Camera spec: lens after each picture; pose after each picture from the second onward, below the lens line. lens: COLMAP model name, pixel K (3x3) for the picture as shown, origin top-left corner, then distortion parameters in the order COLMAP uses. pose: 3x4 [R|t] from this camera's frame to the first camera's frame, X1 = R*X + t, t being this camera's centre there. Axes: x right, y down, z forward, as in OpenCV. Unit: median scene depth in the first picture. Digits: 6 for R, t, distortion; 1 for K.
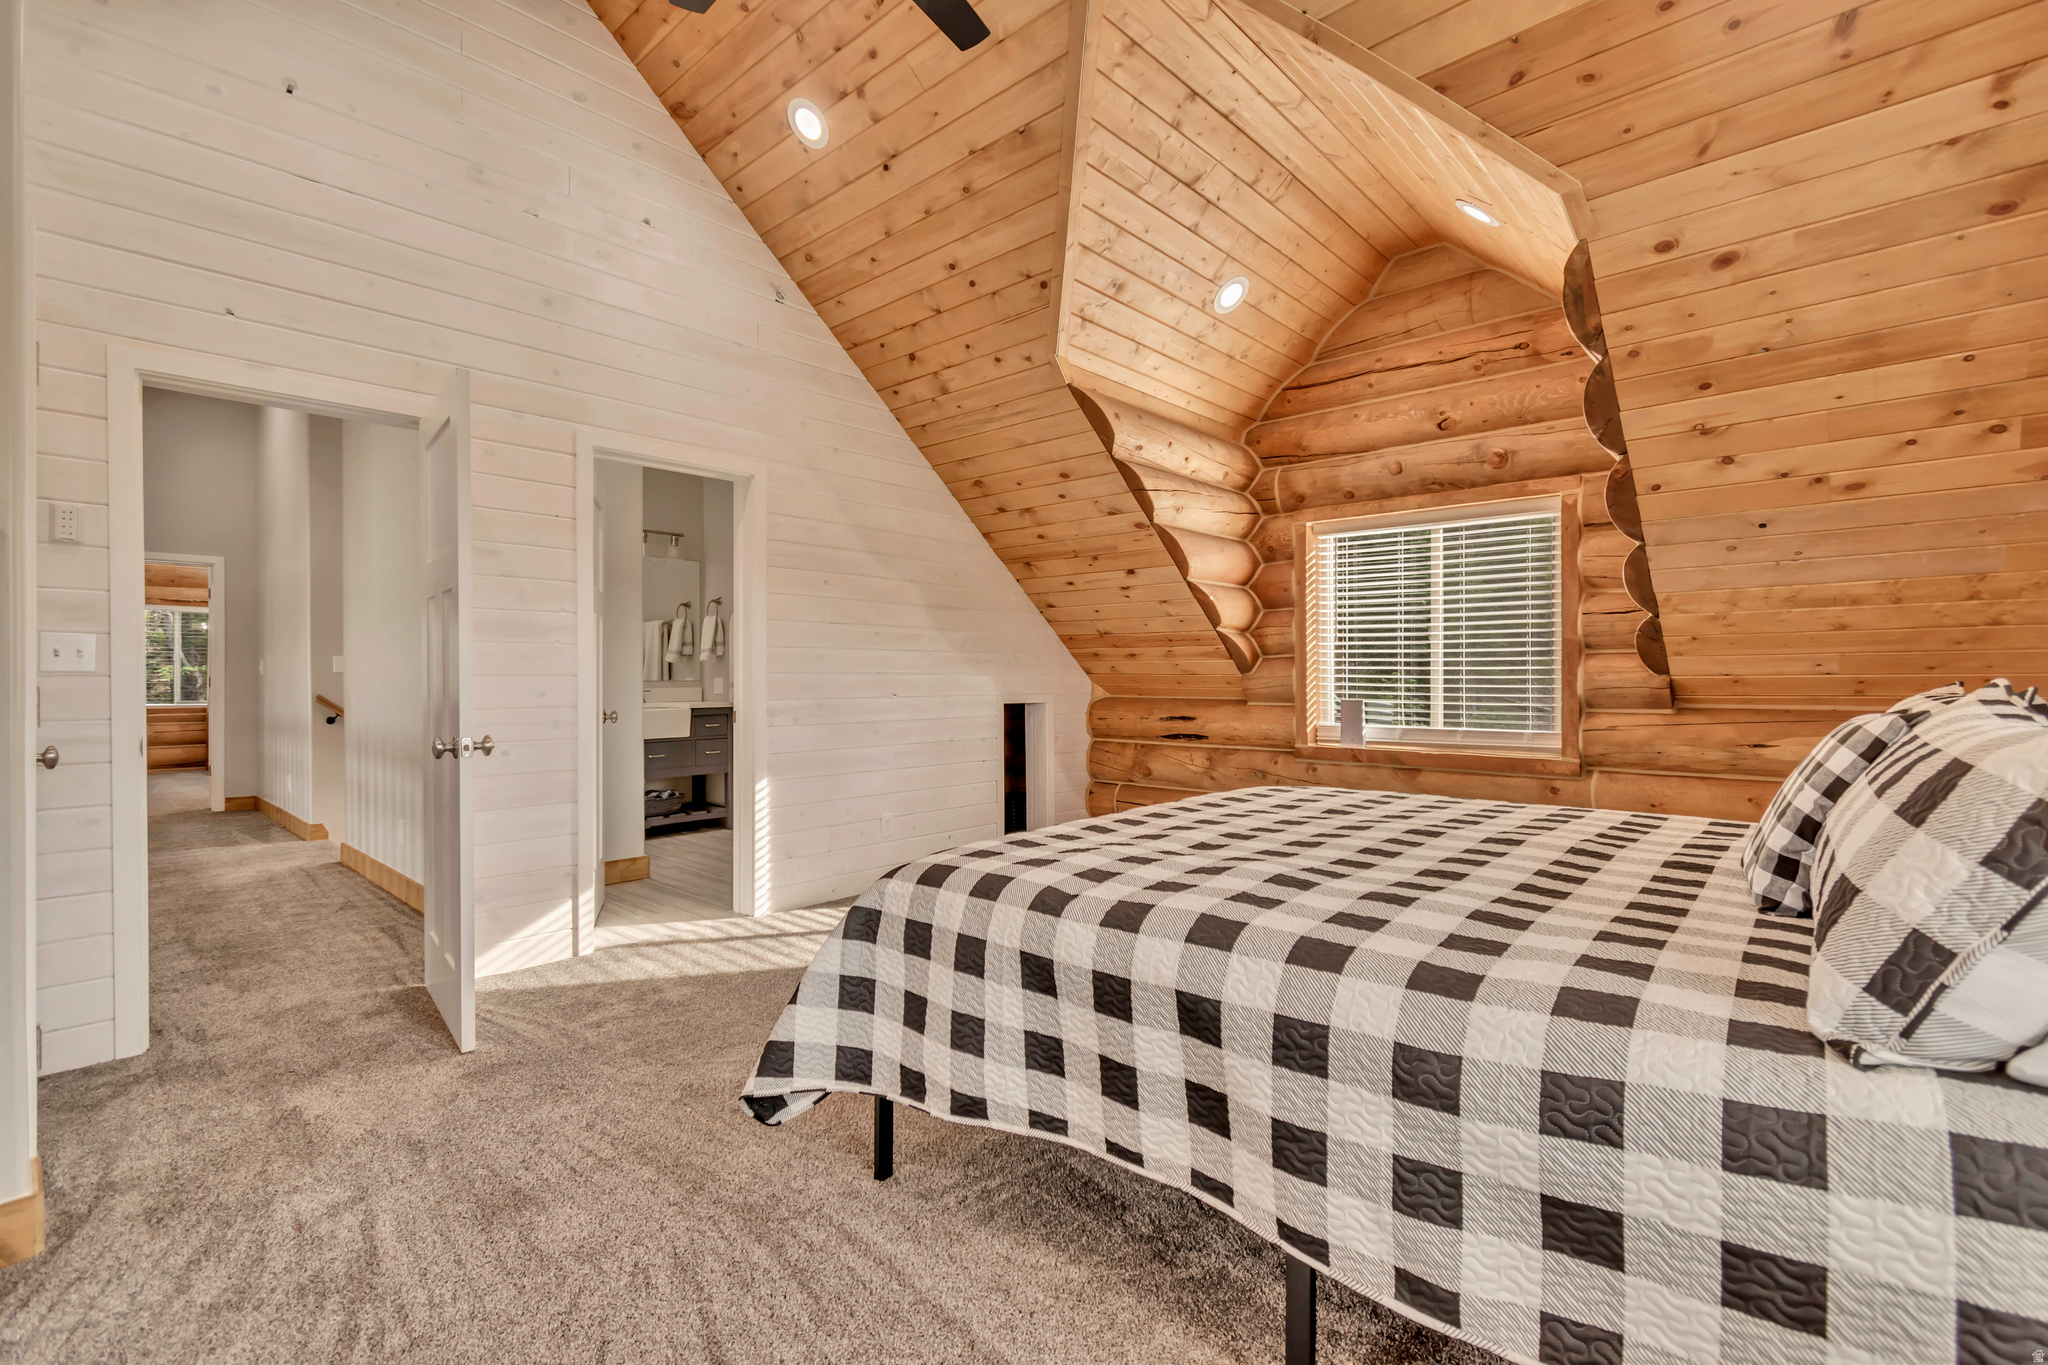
lens RADIAL K [[922.4, 0, 1014.4], [0, 922.4, 685.4], [0, 0, 1]] dist [0.006035, -0.002253]
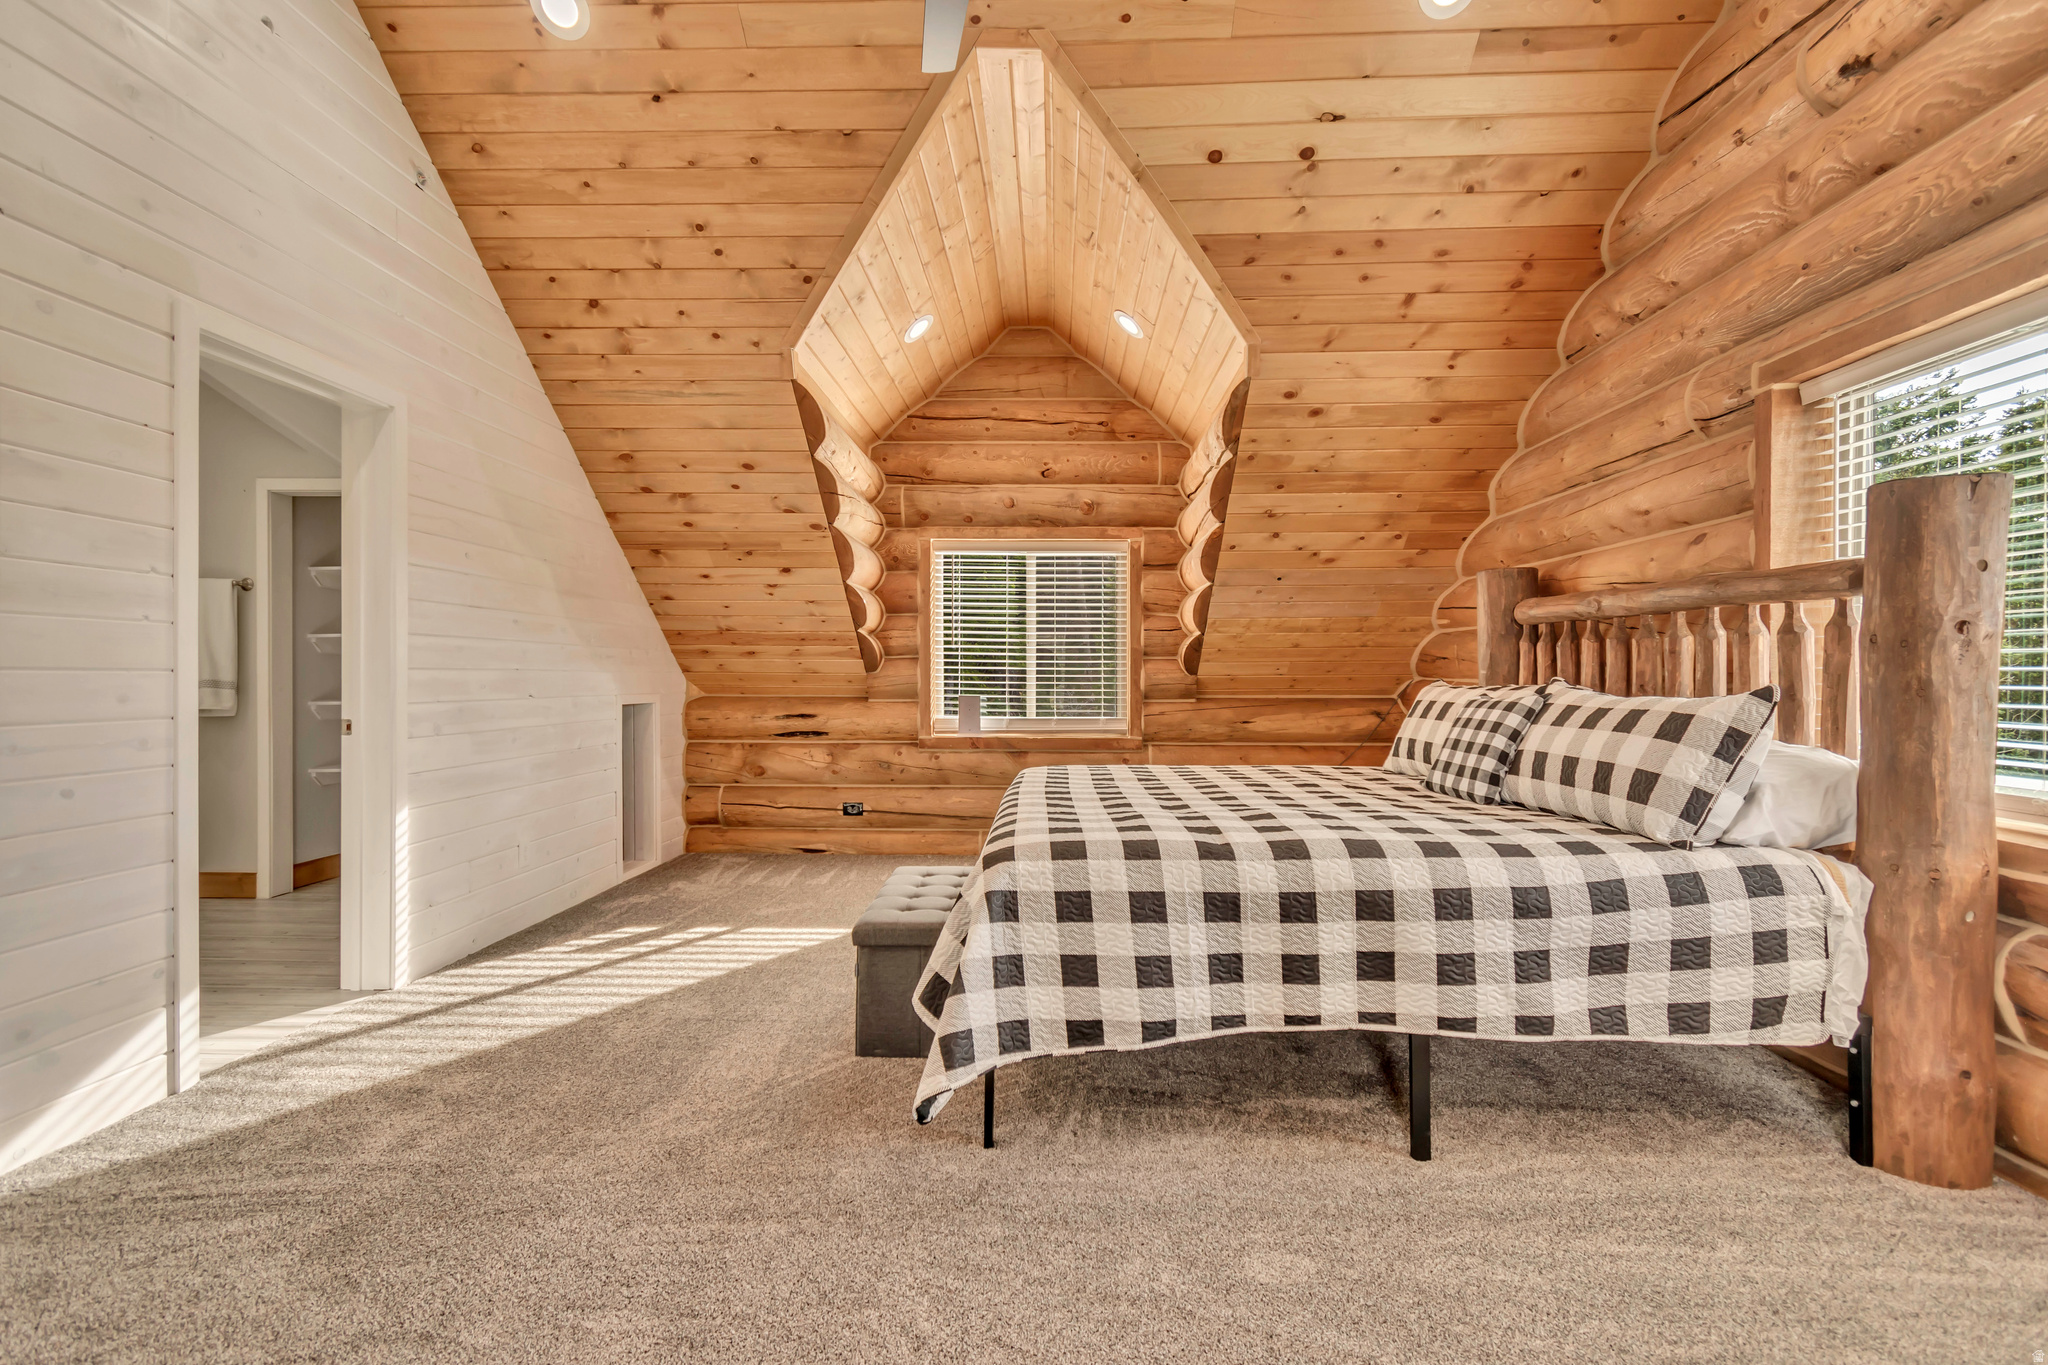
lens RADIAL K [[922.4, 0, 1032.9], [0, 922.4, 687.3], [0, 0, 1]] dist [0.006035, -0.002253]
pose [[0.751656, -0.005267, 0.659535, -0.442007], [0.003385, 0.999986, 0.004129, 0.001050], [-0.659547, -0.000871, 0.751663, 0.093248]]
